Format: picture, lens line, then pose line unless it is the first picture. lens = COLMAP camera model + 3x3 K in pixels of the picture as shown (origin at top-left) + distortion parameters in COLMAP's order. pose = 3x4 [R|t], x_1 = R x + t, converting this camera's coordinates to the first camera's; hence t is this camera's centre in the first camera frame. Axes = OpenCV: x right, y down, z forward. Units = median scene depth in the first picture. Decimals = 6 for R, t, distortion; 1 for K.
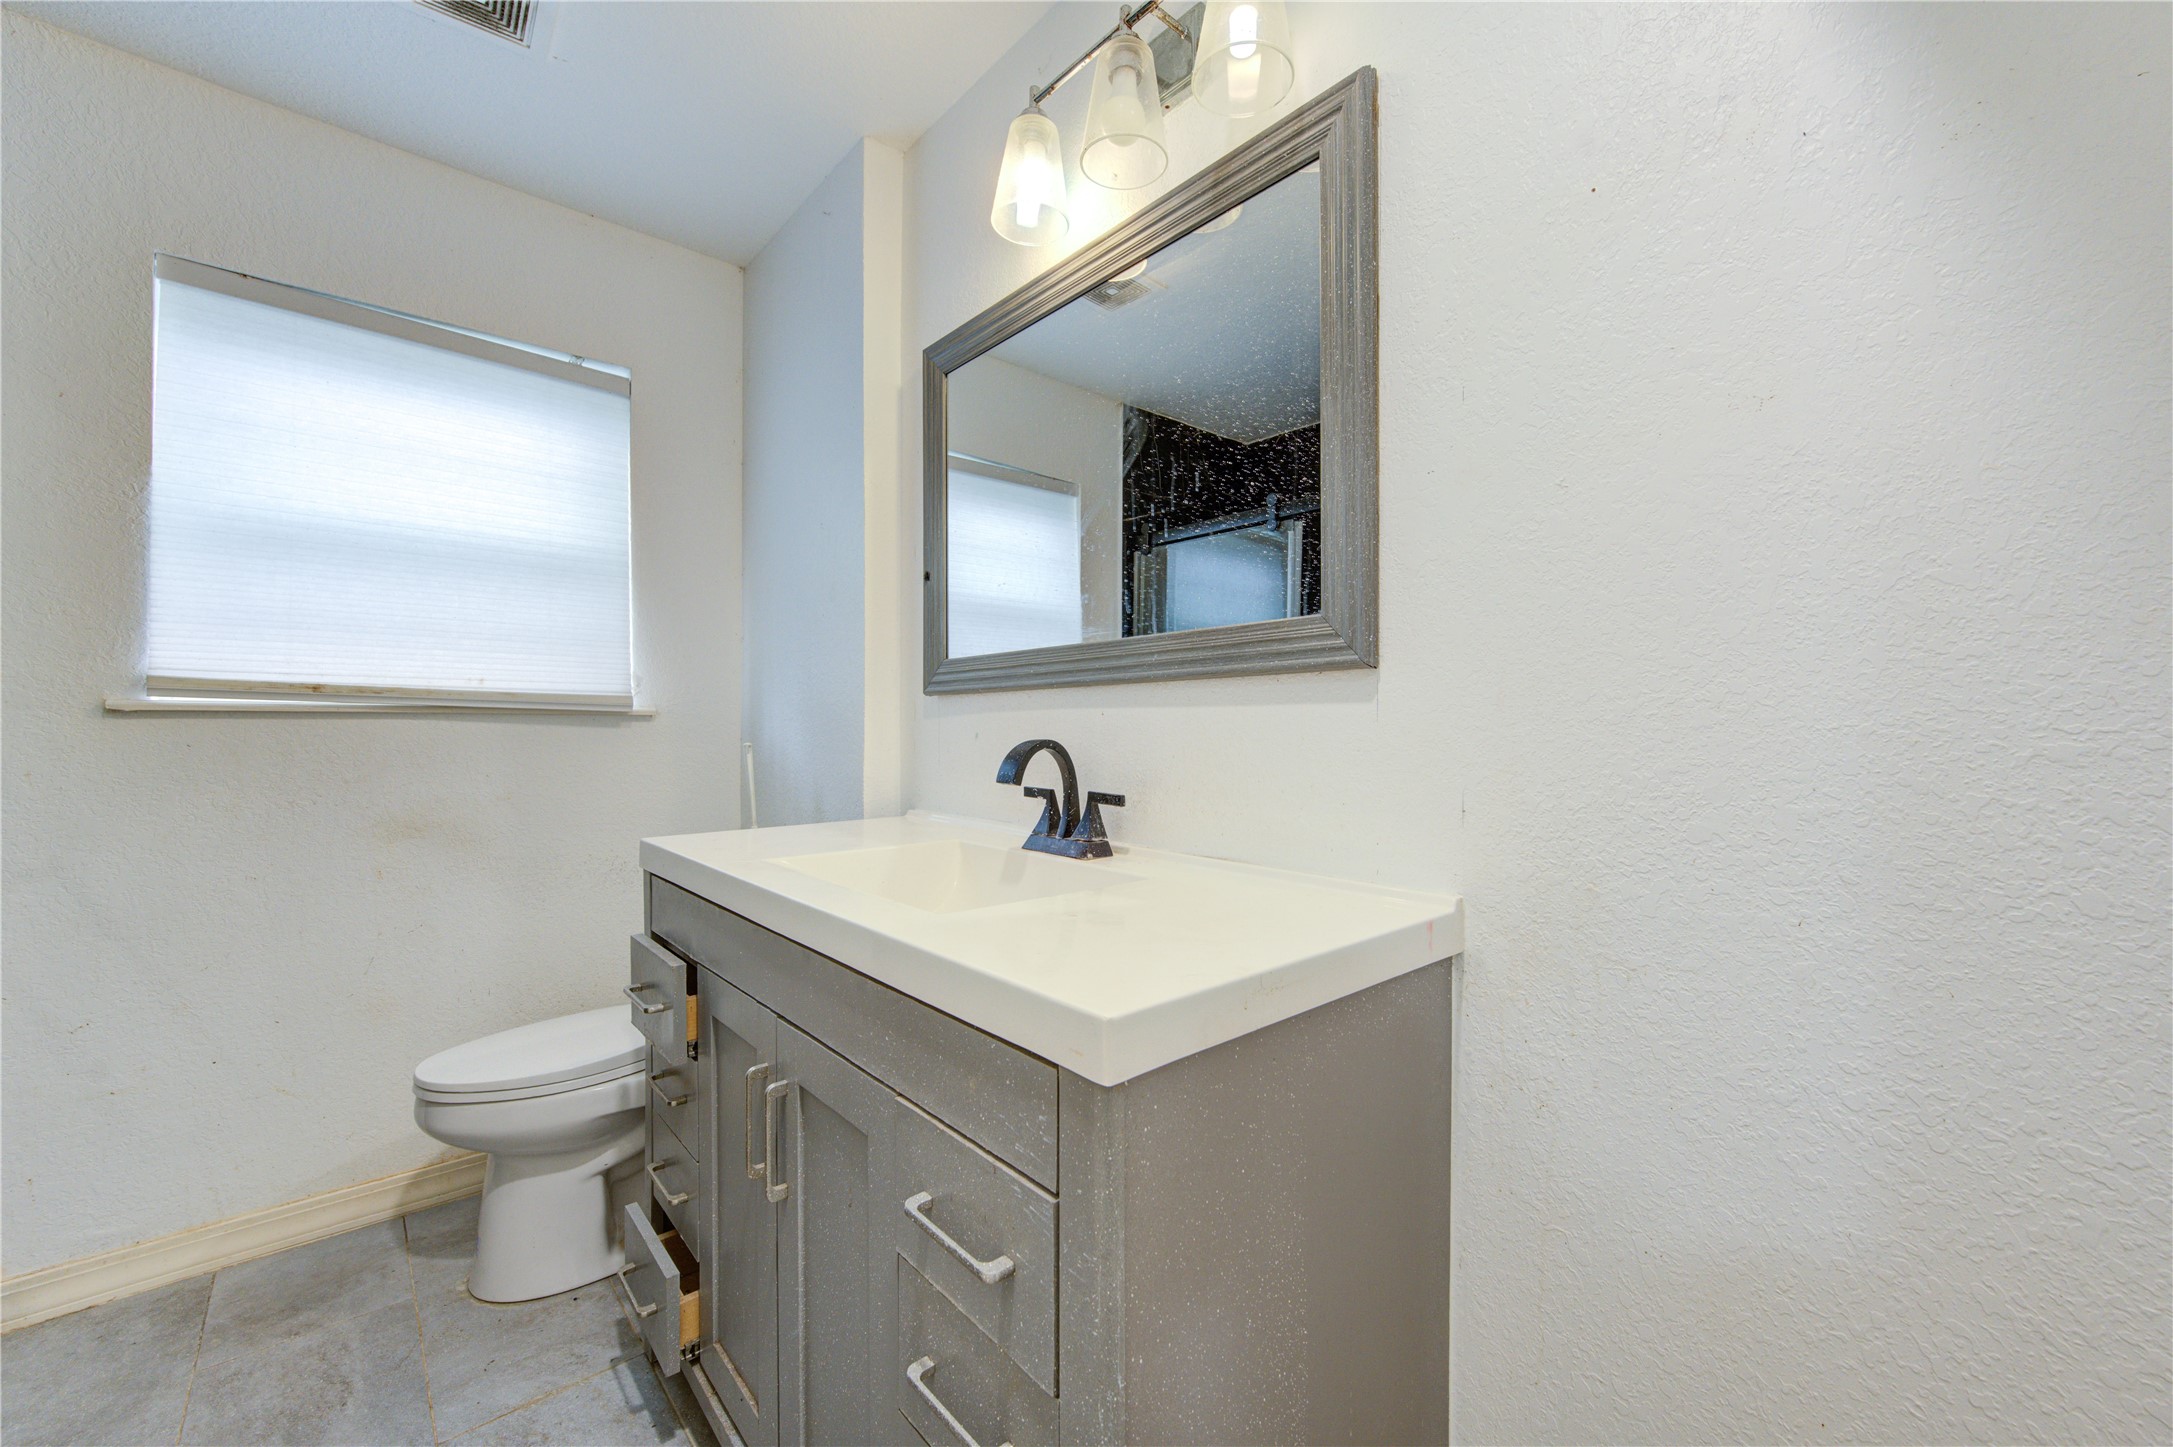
lens RADIAL K [[846.3, 0, 1086.0], [0, 846.3, 727.8], [0, 0, 1]] dist [0.002487, -0.000938]
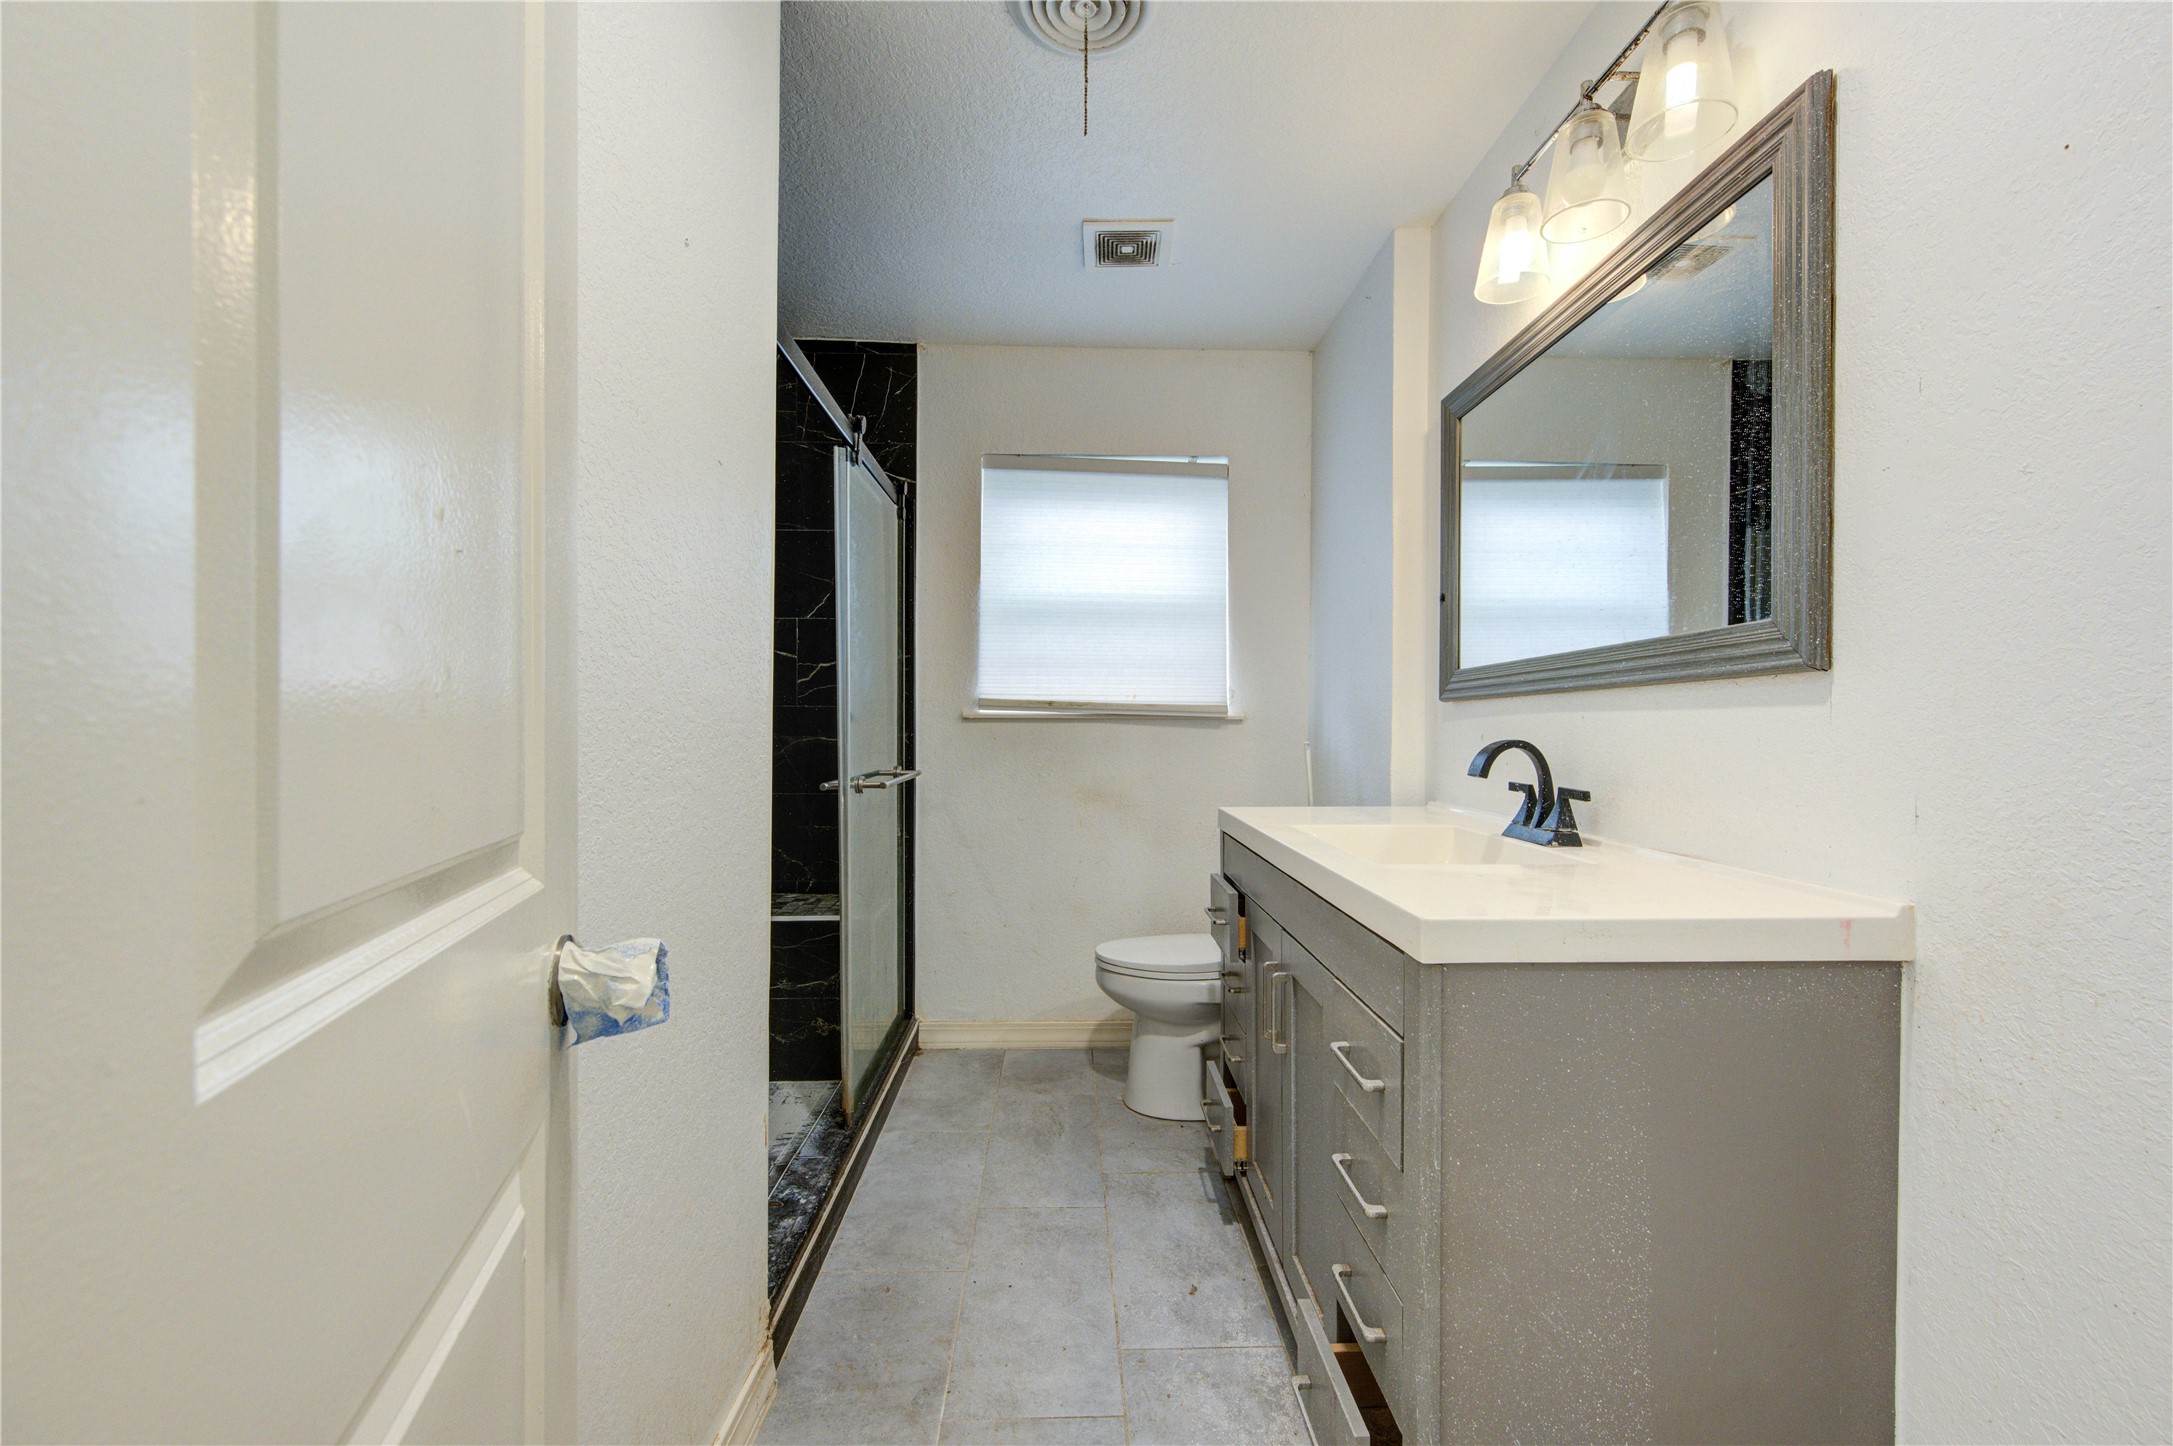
lens RADIAL K [[843.4, 0, 1089.7], [0, 843.4, 728.6], [0, 0, 1]] dist [0.001257, -0.000954]
pose [[0.767278, 0.002242, -0.641311, 0.226806], [-0.003491, 0.999994, -0.000682, 0.001447], [0.641305, 0.002762, 0.767281, -0.233492]]
